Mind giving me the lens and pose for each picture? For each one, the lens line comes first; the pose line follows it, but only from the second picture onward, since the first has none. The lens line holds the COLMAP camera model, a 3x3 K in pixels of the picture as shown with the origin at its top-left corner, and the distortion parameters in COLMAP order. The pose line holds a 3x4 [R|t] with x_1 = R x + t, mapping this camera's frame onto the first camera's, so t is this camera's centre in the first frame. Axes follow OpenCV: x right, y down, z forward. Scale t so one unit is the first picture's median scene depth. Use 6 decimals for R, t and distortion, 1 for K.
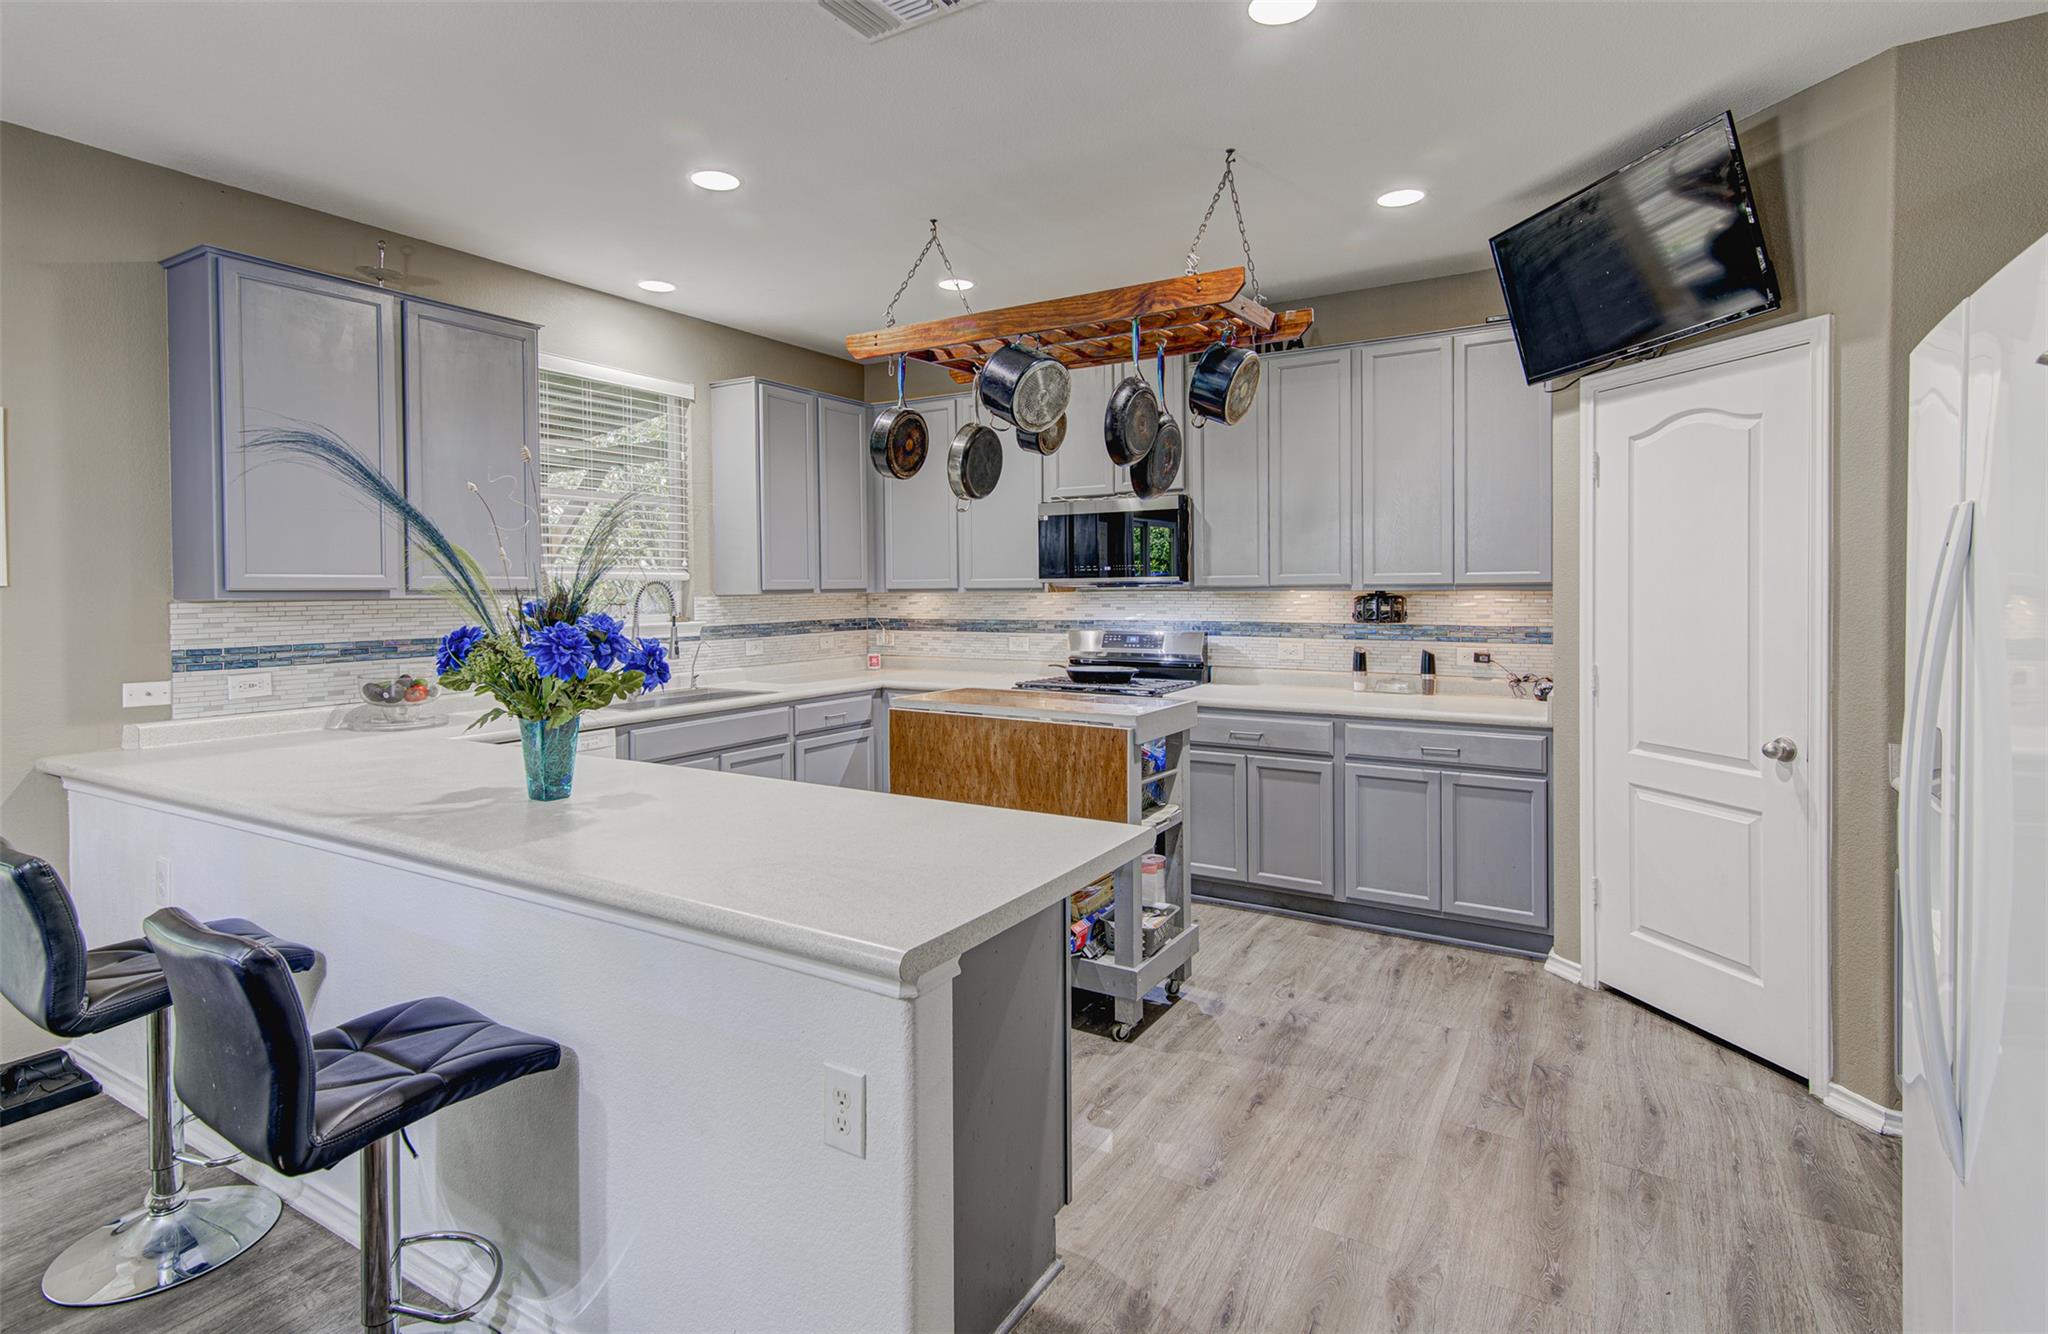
lens RADIAL K [[1007.6, 0, 1016.7], [0, 1007.6, 595.5], [0, 0, 1]] dist [0.010327, -0.000206]
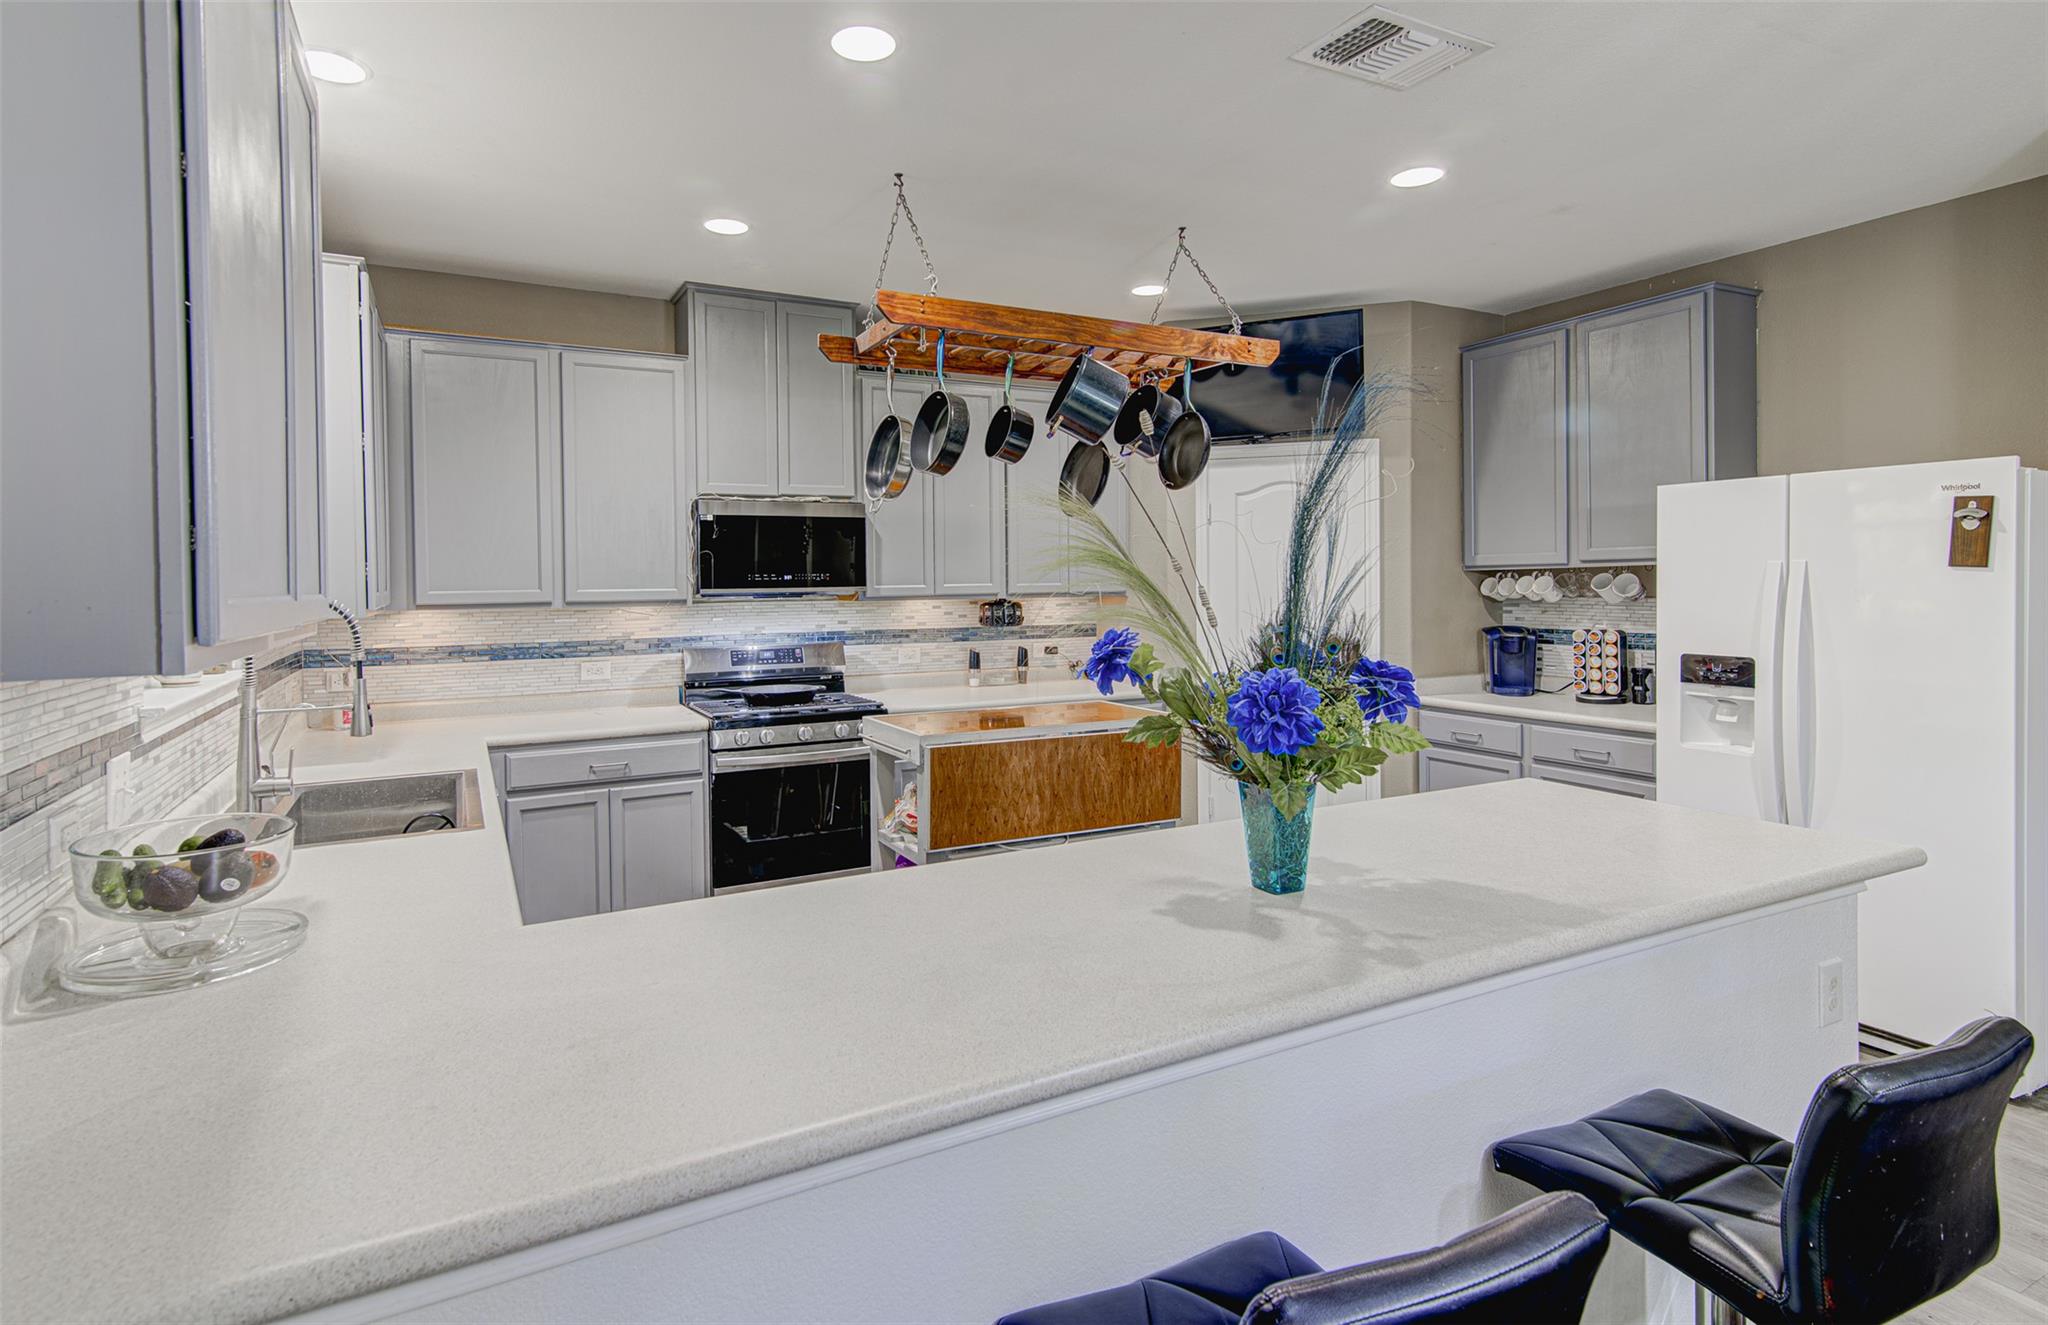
lens RADIAL K [[1008.4, 0, 958.7], [0, 1008.4, 586.9], [0, 0, 1]] dist [0.013684, -0.000162]
pose [[0.536554, -0.005180, 0.843850, -0.734680], [0.013586, 0.999905, -0.002500, -0.017386], [-0.843757, 0.012806, 0.536573, 0.468070]]
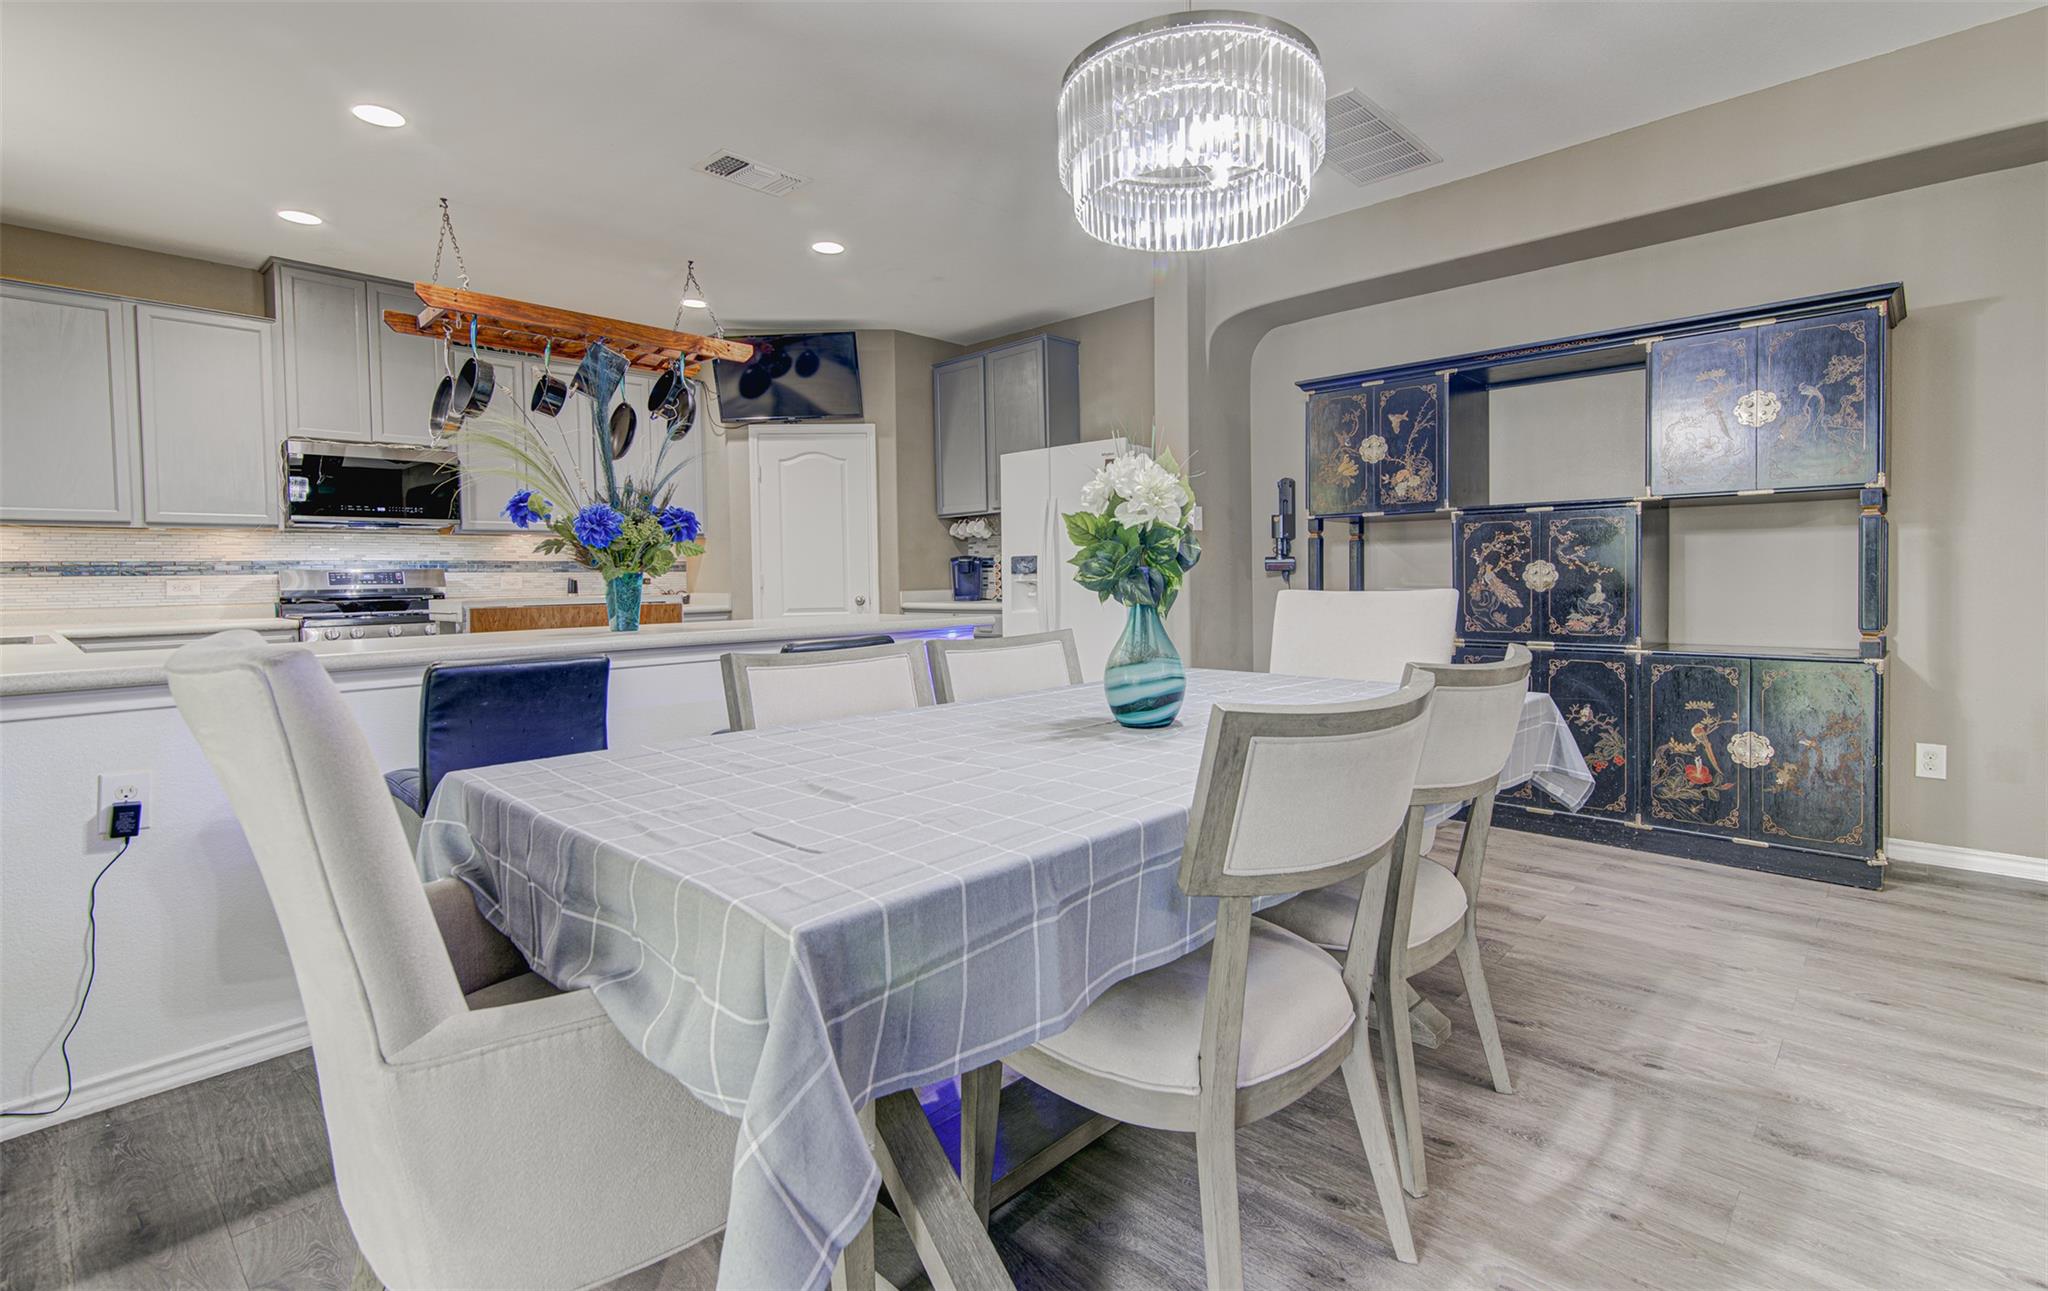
lens RADIAL K [[942.1, 0, 1052.6], [0, 942.1, 597.6], [0, 0, 1]] dist [0.005525, 0.000157]
pose [[0.192240, -0.019916, 0.981146, -0.976718], [0.022933, 0.999612, 0.015797, 0.087317], [-0.981080, 0.019464, 0.192622, 0.090211]]
